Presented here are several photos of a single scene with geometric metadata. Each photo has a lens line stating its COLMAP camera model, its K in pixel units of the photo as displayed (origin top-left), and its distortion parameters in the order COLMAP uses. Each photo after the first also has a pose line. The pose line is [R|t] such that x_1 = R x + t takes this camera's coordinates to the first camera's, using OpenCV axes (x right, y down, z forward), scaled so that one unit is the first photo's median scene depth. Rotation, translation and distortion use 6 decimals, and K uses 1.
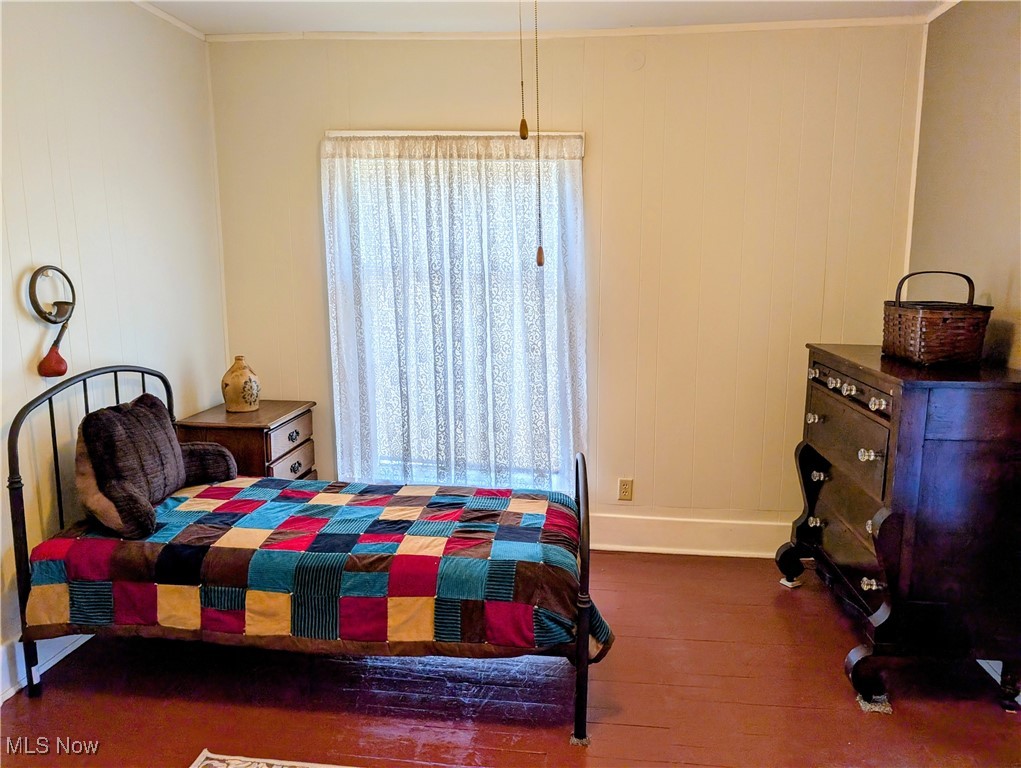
lens RADIAL K [[740.8, 0, 522.6], [0, 740.8, 383.0], [0, 0, 1]] dist [0.004307, -0.023407]
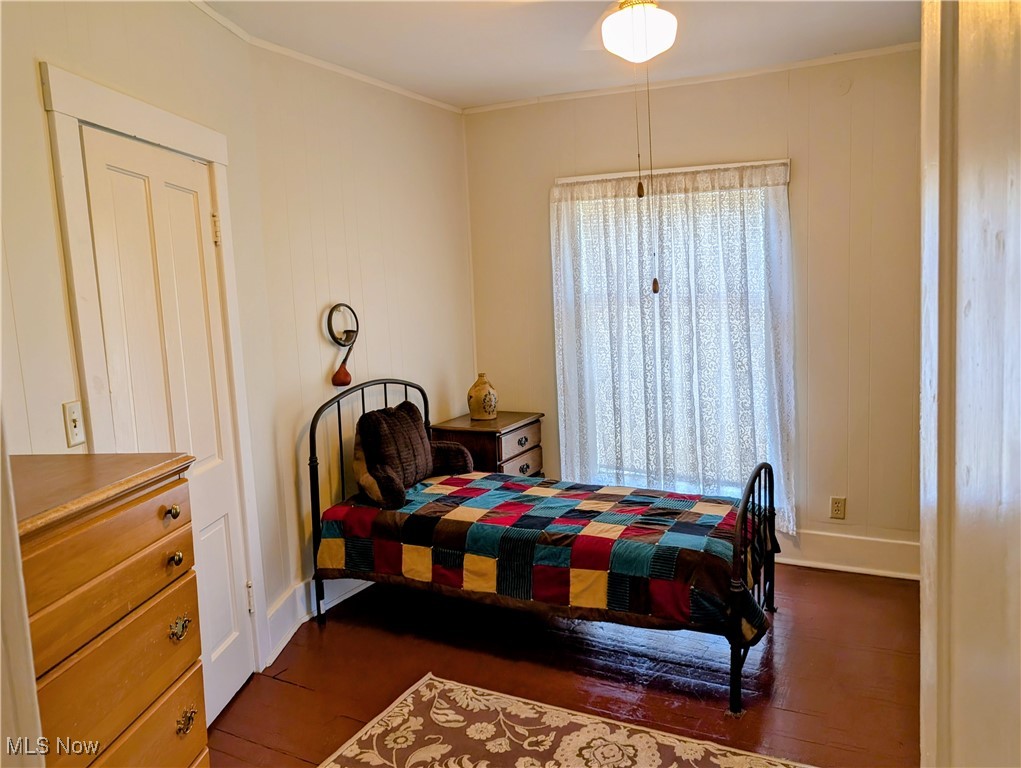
lens RADIAL K [[772.3, 0, 515.0], [0, 772.3, 372.4], [0, 0, 1]] dist [0.081721, -0.439634]
pose [[0.931135, -0.000565, -0.364674, 0.161347], [-0.017478, 0.998780, -0.046174, 0.025175], [0.364256, 0.049368, 0.929990, -0.183535]]
